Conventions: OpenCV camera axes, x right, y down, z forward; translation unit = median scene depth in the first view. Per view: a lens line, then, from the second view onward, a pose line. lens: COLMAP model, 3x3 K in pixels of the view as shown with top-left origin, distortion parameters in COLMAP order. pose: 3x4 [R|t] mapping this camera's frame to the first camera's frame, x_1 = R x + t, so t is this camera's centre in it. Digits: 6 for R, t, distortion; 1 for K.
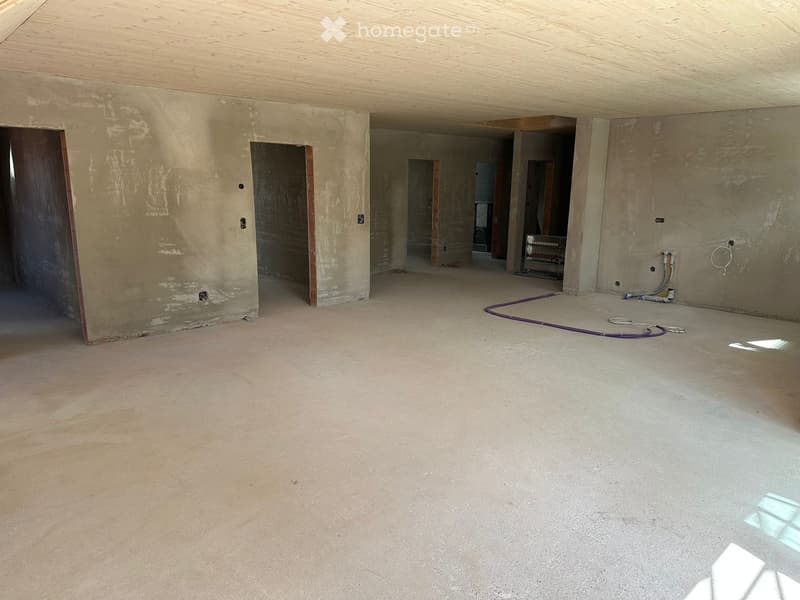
lens RADIAL K [[557.1, 0, 398.8], [0, 557.1, 304.1], [0, 0, 1]] dist [0.147508, -0.218964]
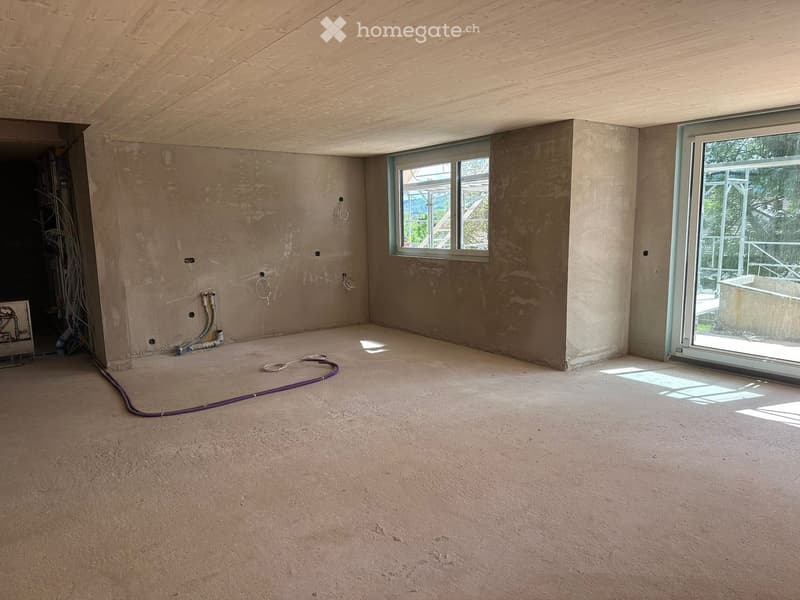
lens RADIAL K [[557.1, 0, 398.8], [0, 557.1, 304.1], [0, 0, 1]] dist [0.147508, -0.218964]
pose [[0.100959, -0.157157, 0.982400, -0.435053], [0.229964, 0.964390, 0.130643, -0.132483], [-0.967948, 0.212727, 0.133504, 0.625757]]
